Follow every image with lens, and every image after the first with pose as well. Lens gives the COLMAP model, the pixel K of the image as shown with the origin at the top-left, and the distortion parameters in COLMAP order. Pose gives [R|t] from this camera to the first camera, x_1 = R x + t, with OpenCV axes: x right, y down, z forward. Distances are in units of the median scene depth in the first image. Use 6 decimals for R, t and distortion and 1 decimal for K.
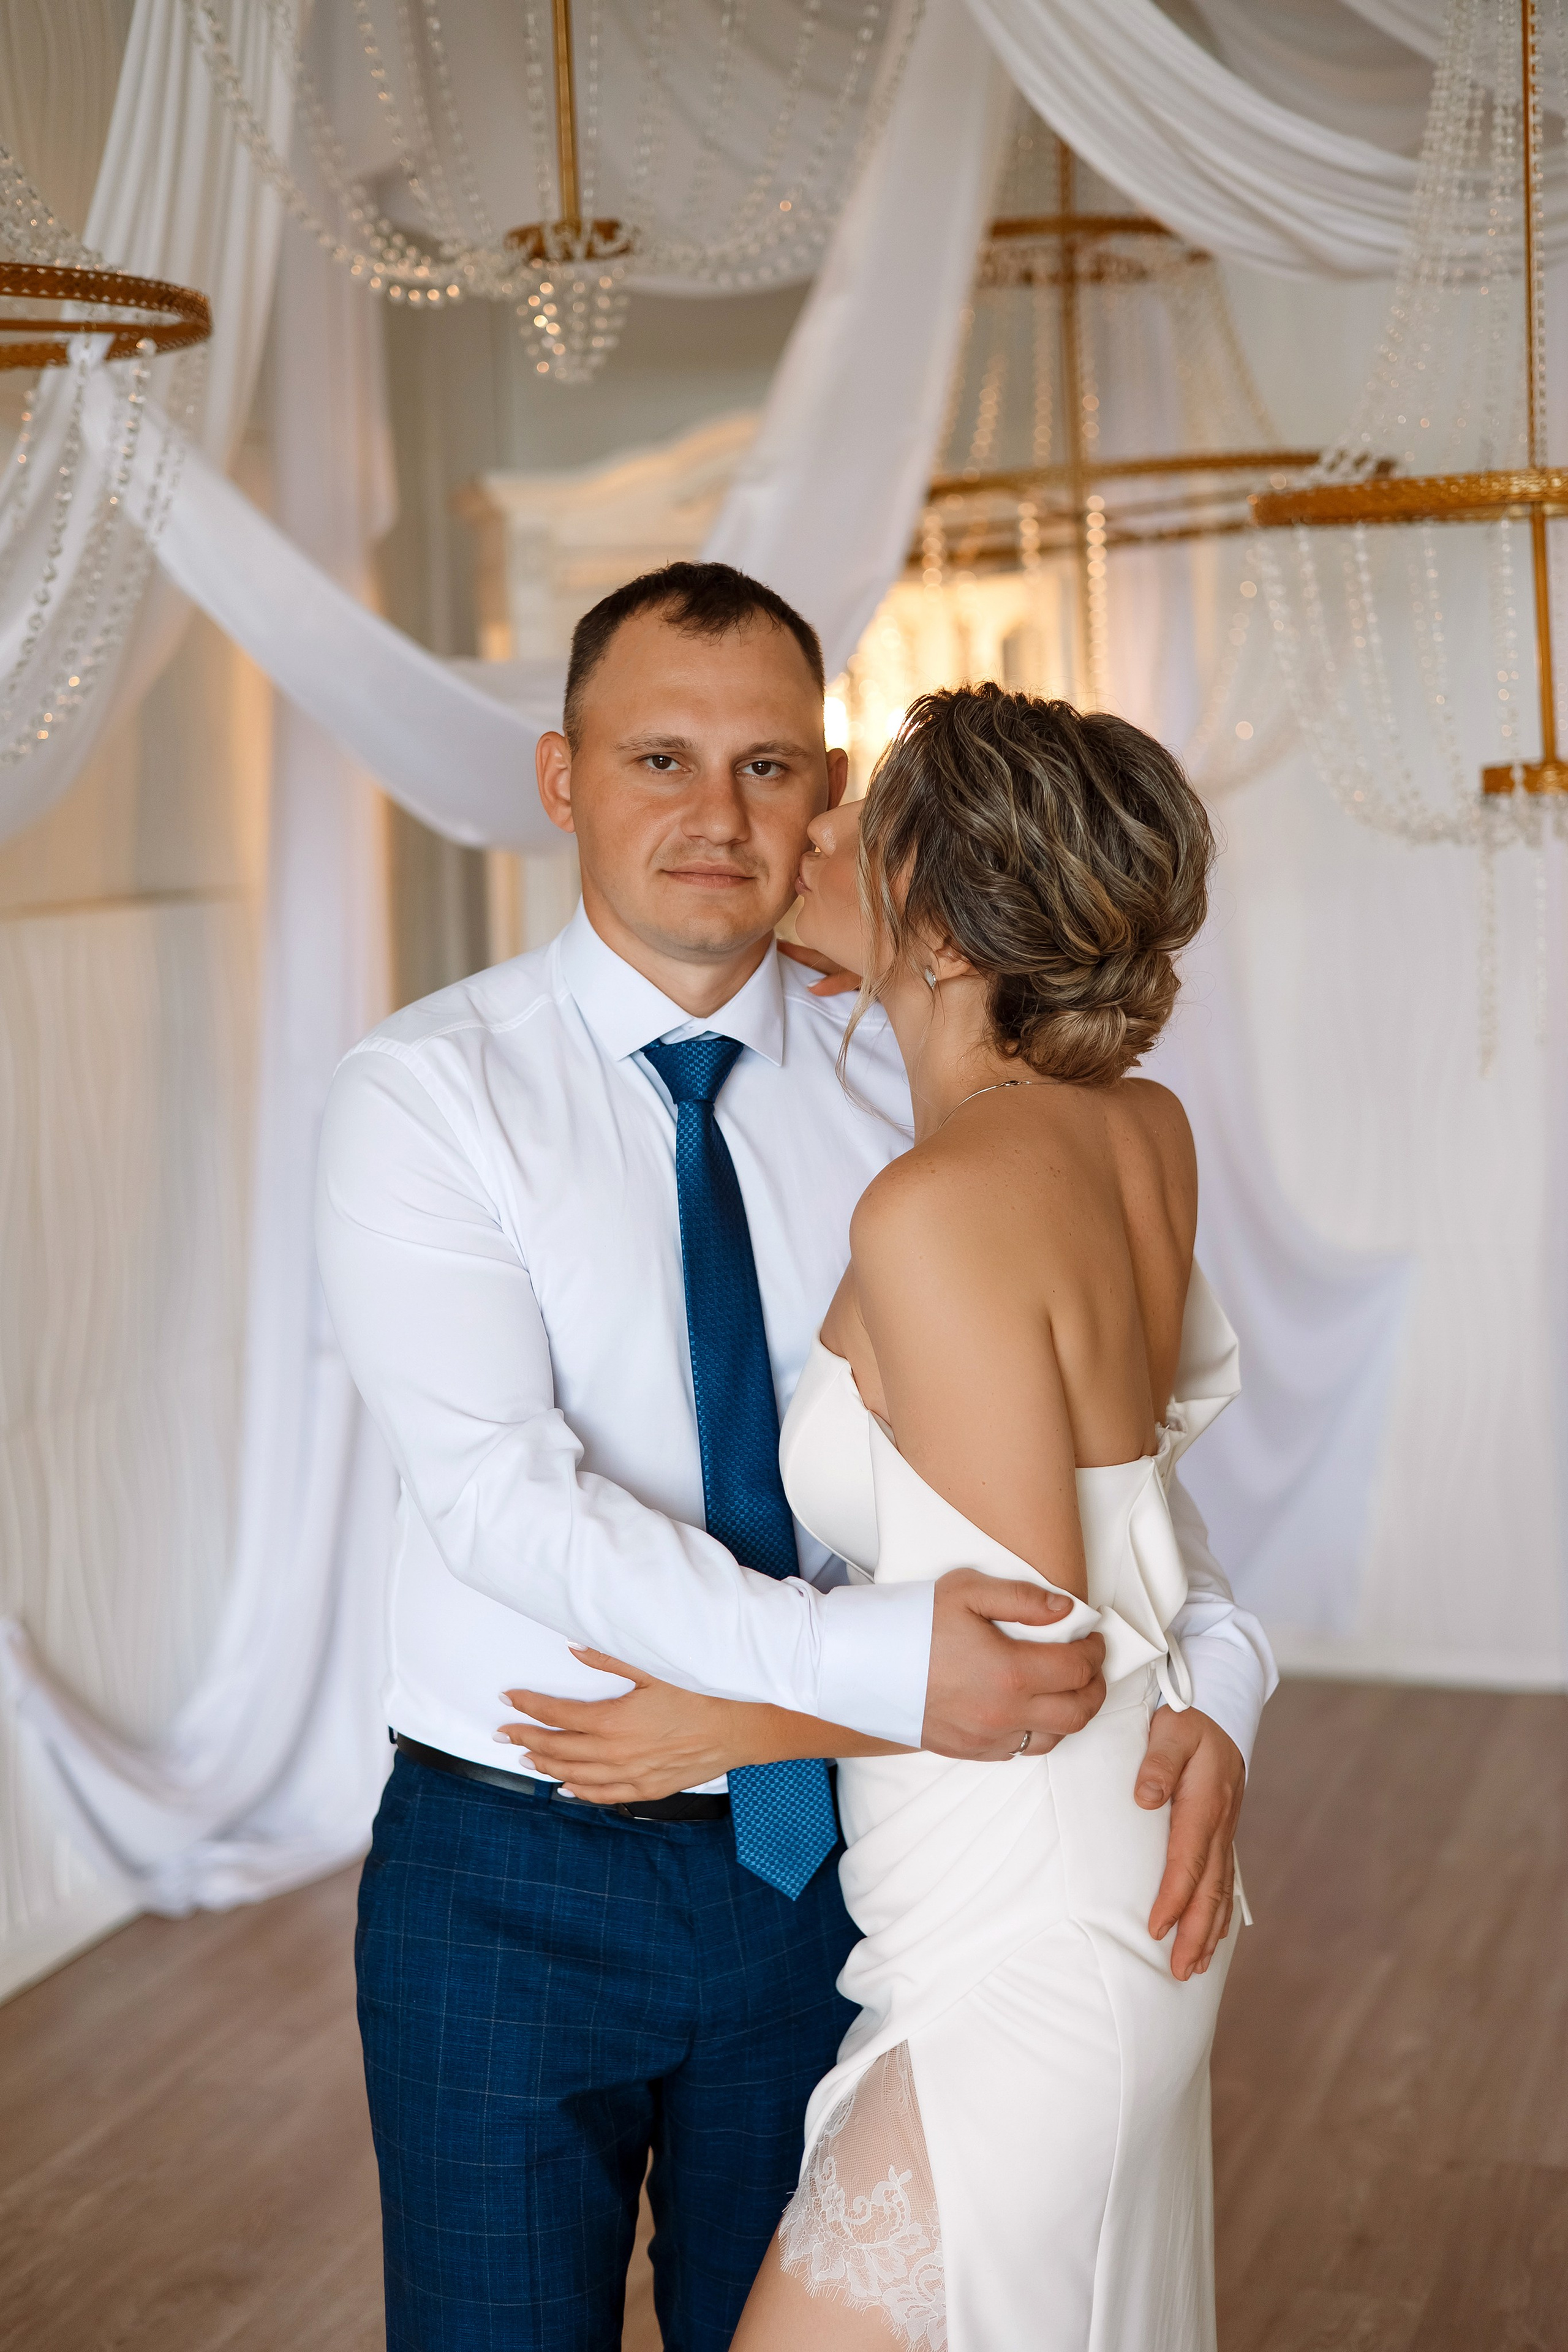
lens RADIAL K [[3374.1, 0, 820.4], [0, 3374.1, 1146.2], [0, 0, 1]] dist [-0.000103, 0.020106]
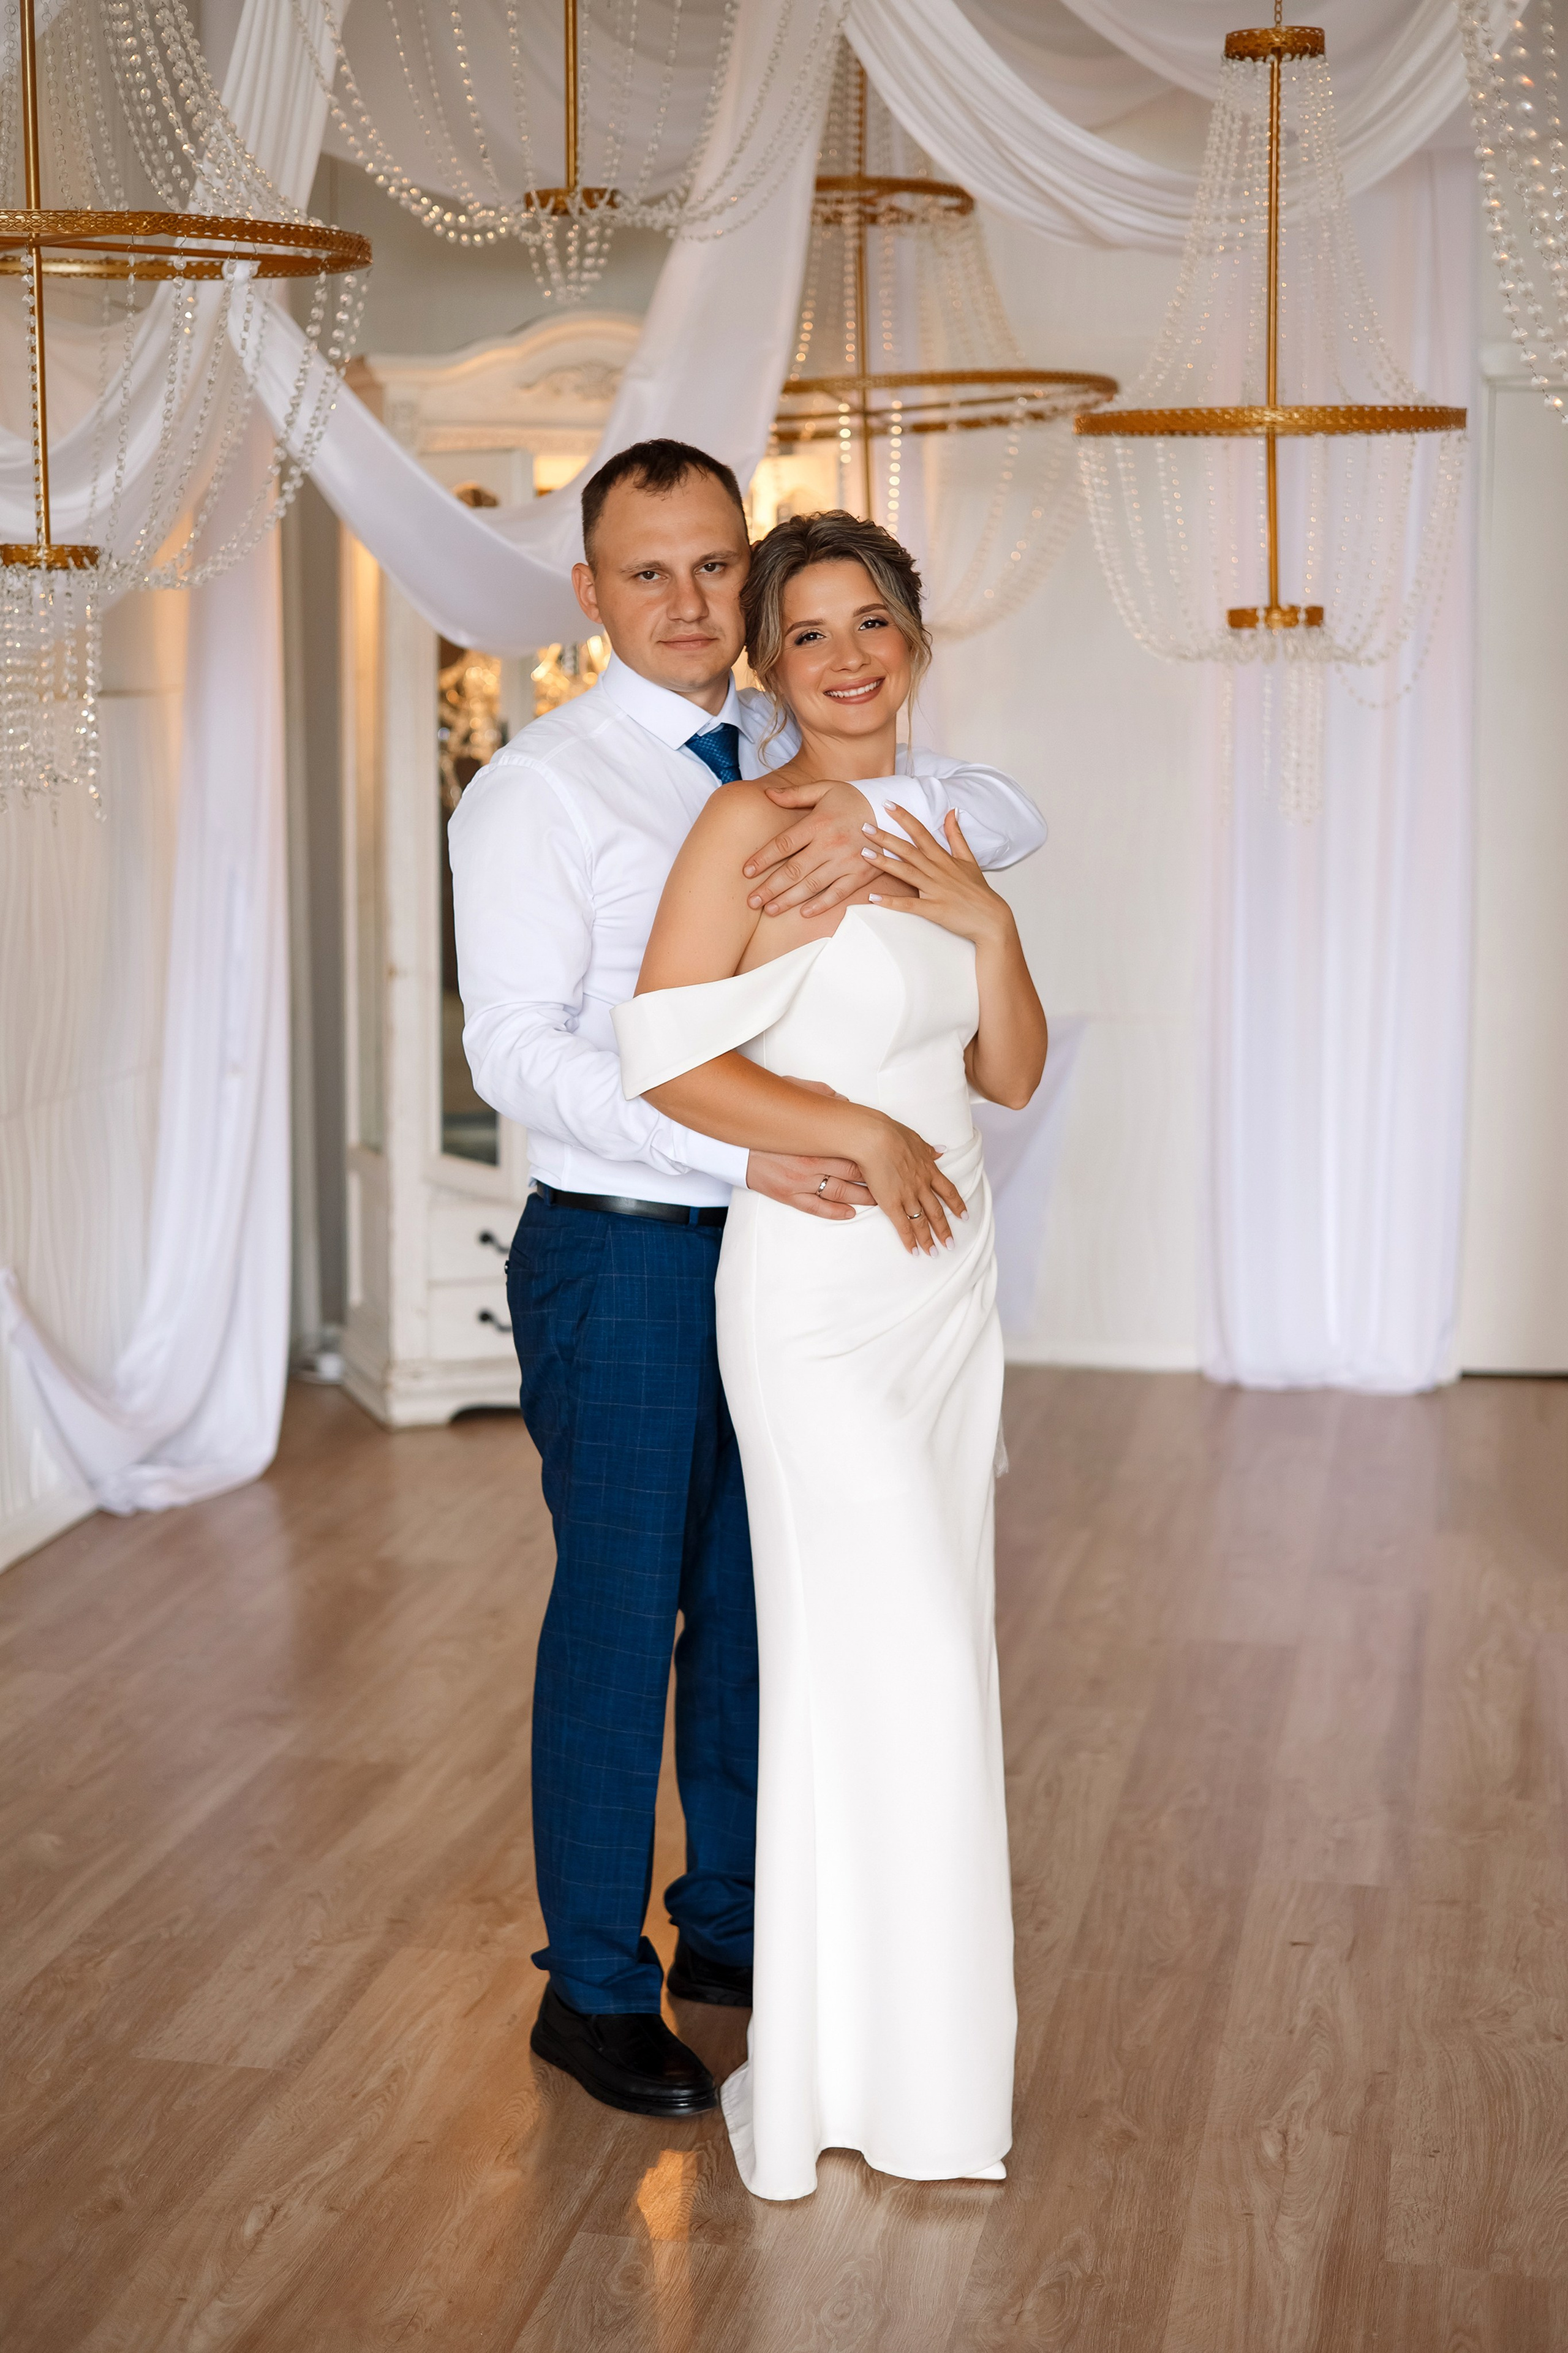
lens RADIAL K [[3431.6, 0, 807.8], [0, 3431.6, 1128.8], [0, 0, 1]] dist [0.006804, -0.029790]
pose [[0.990890, 0.013559, 0.133989, -0.135037], [-0.017640, 0.999414, 0.029319, 0.053643], [-0.133513, -0.031415, 0.990549, -0.334674]]
